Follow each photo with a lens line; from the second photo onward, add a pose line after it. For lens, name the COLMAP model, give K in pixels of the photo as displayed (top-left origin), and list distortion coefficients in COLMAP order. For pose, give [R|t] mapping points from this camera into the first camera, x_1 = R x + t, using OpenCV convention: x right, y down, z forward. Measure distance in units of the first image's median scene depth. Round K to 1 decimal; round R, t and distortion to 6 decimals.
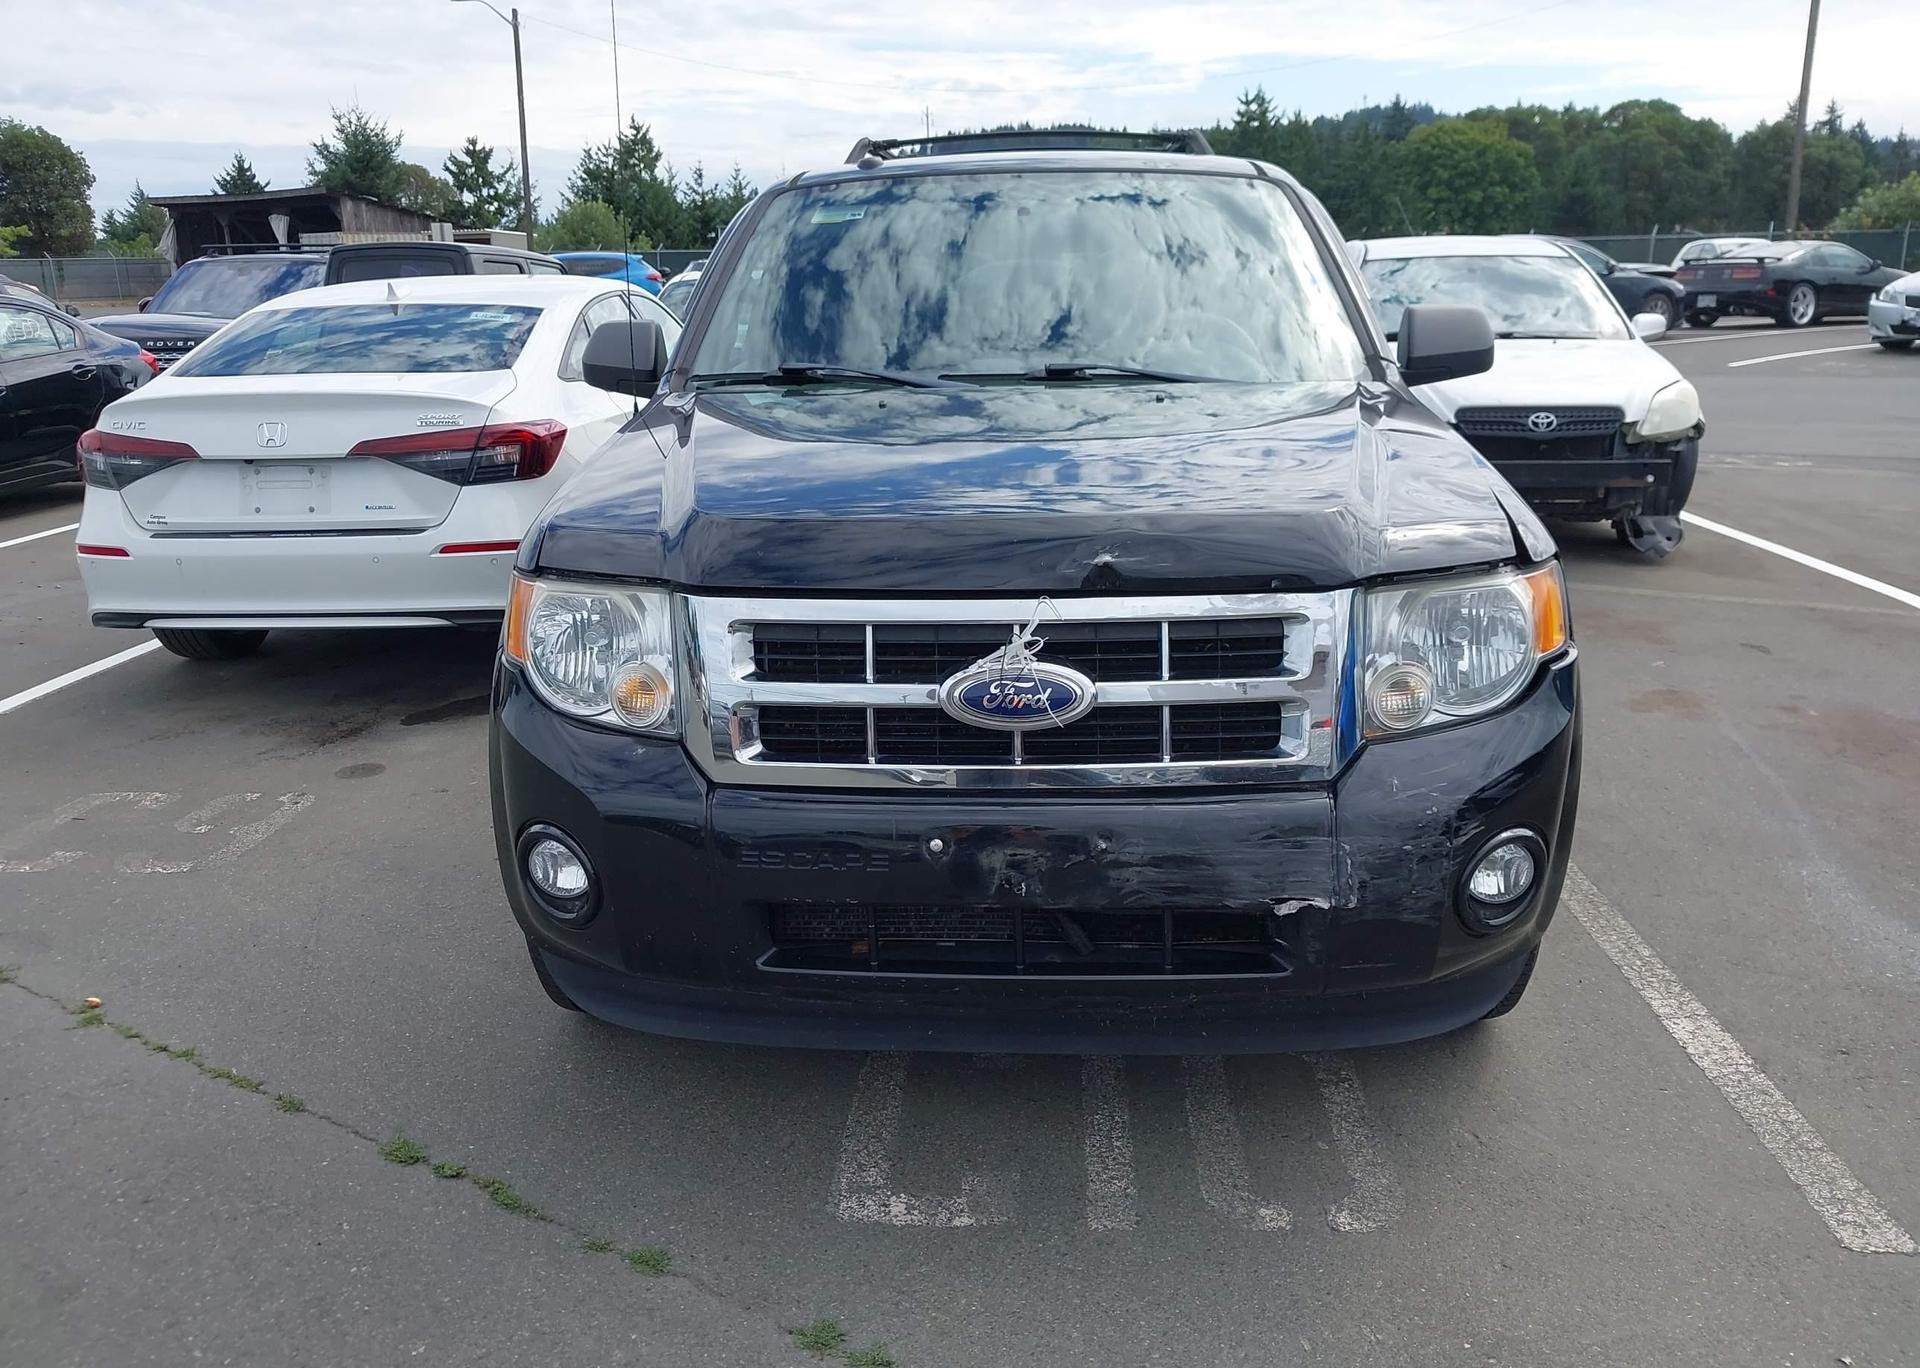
lens RADIAL K [[1515.4, 0, 951.3], [0, 1515.4, 671.3], [0, 0, 1]] dist [0.027304, -0.046731]
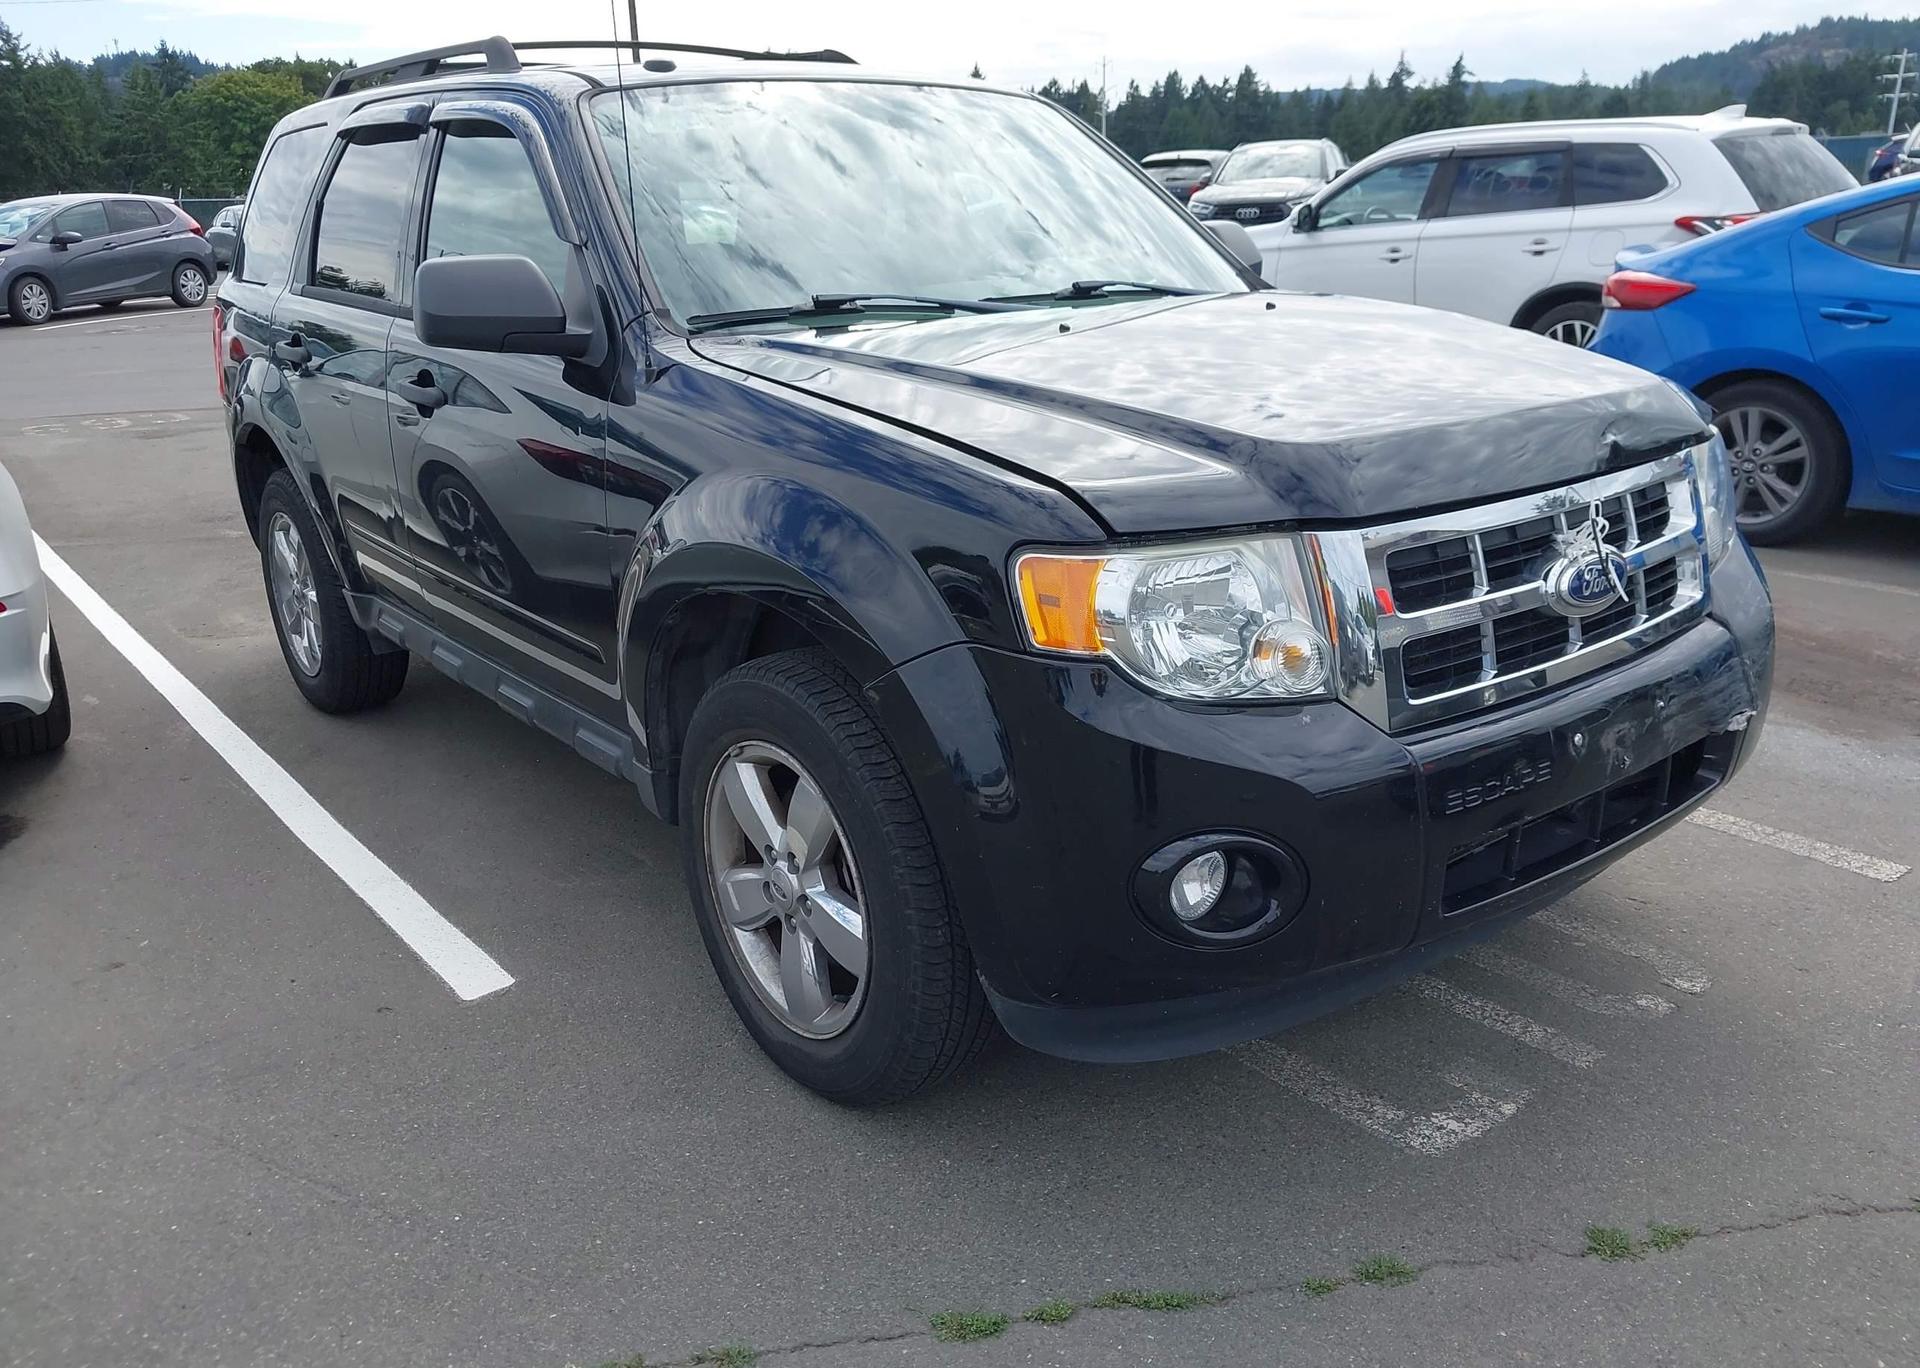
lens RADIAL K [[1515.4, 0, 952.9], [0, 1515.4, 686.1], [0, 0, 1]] dist [0.027304, -0.046731]
pose [[0.750090, -0.200425, 0.630234, -0.915368], [0.179411, 0.978903, 0.097776, -0.088239], [-0.636535, 0.039730, 0.770224, 0.469177]]
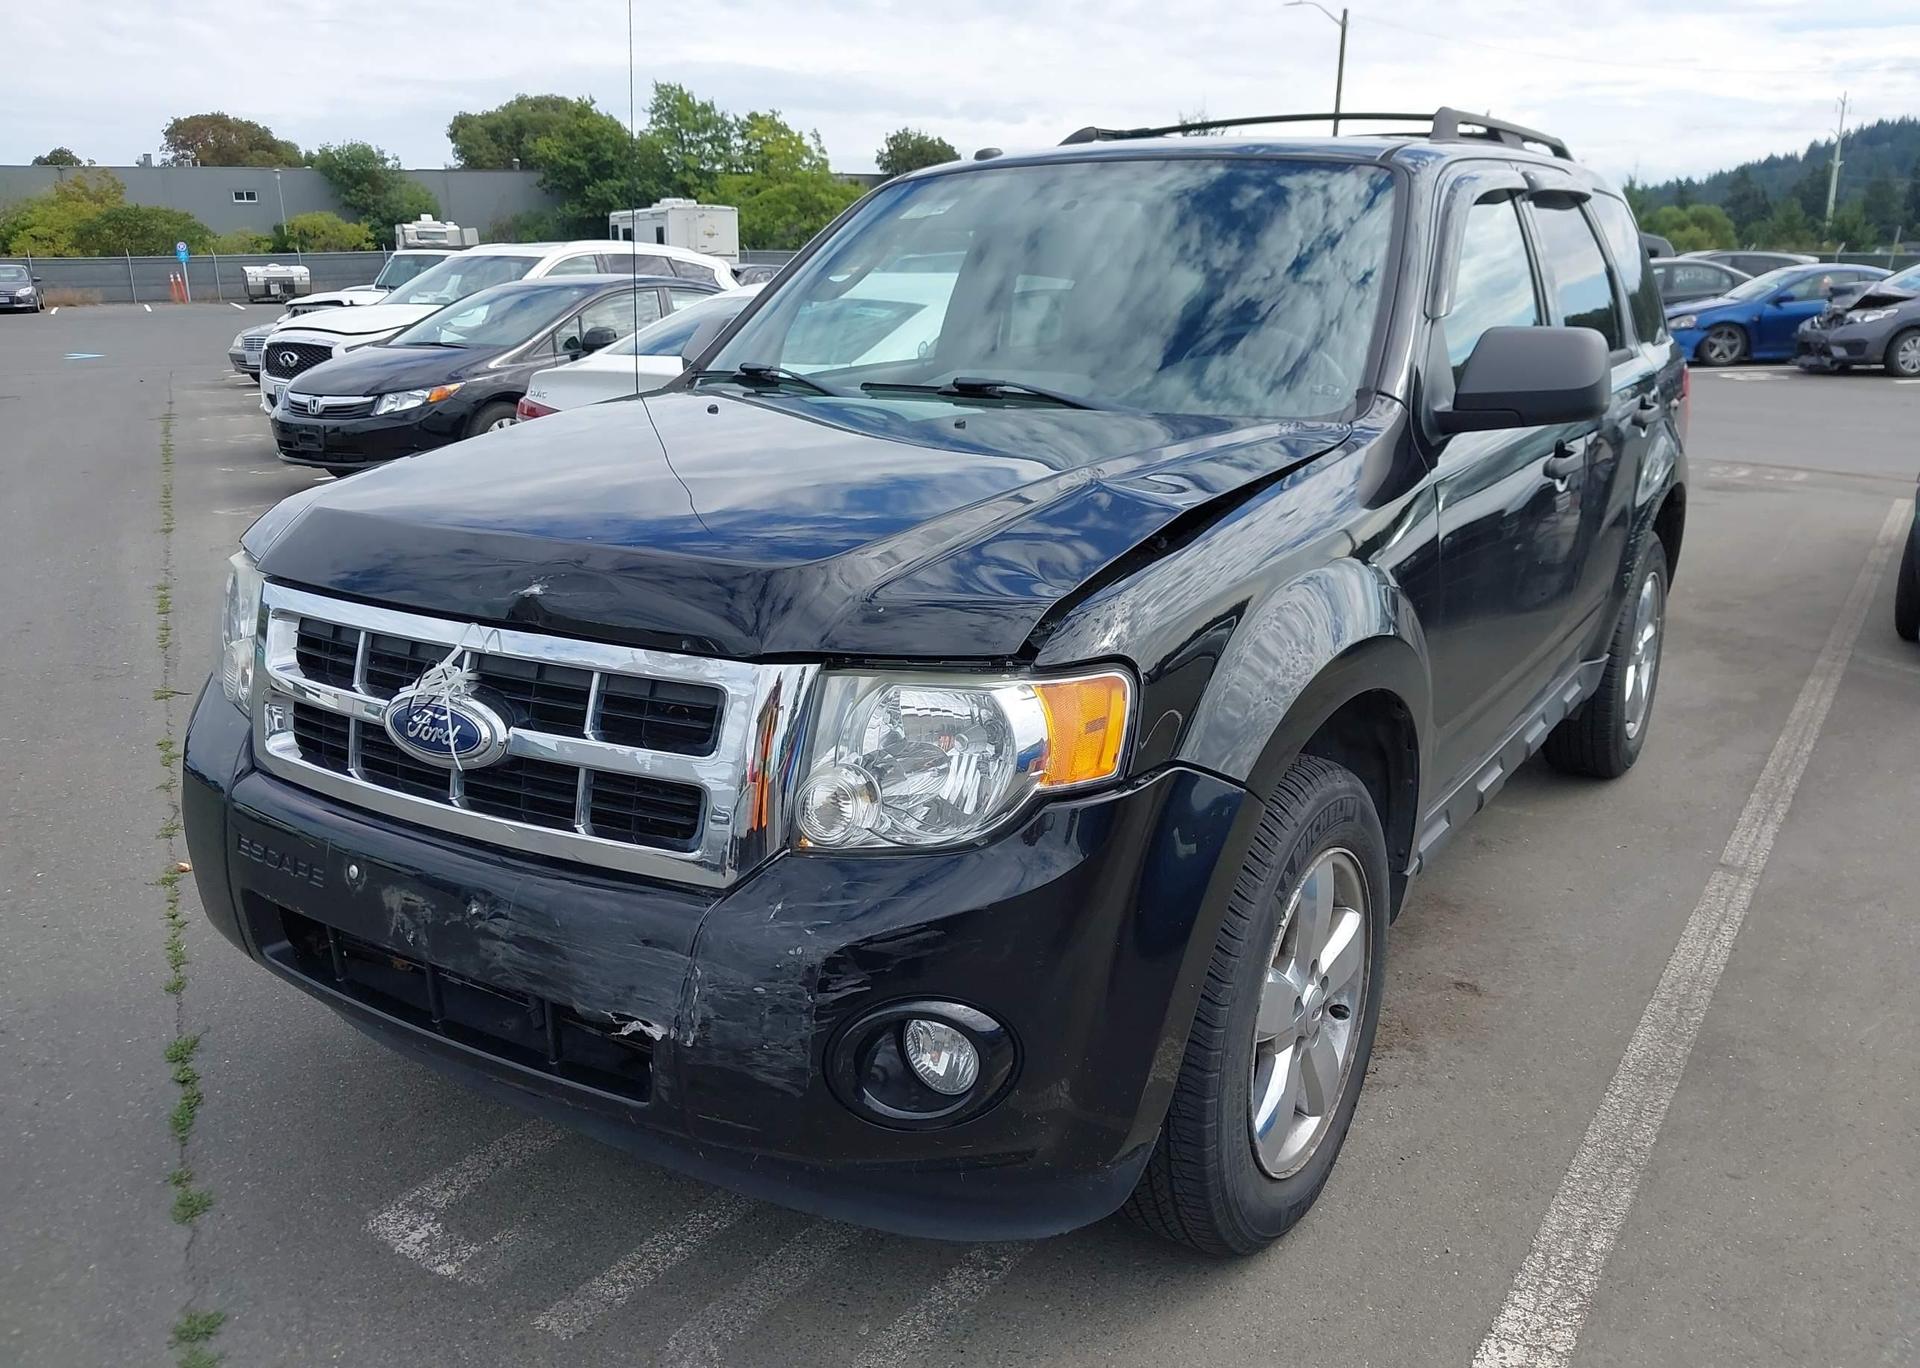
lens RADIAL K [[1515.4, 0, 955.8], [0, 1515.4, 696.3], [0, 0, 1]] dist [0.027304, -0.046731]
pose [[0.868631, 0.149584, -0.472340, 0.723559], [-0.142884, 0.988462, 0.050270, -0.090597], [0.474410, 0.023824, 0.879982, 0.327438]]
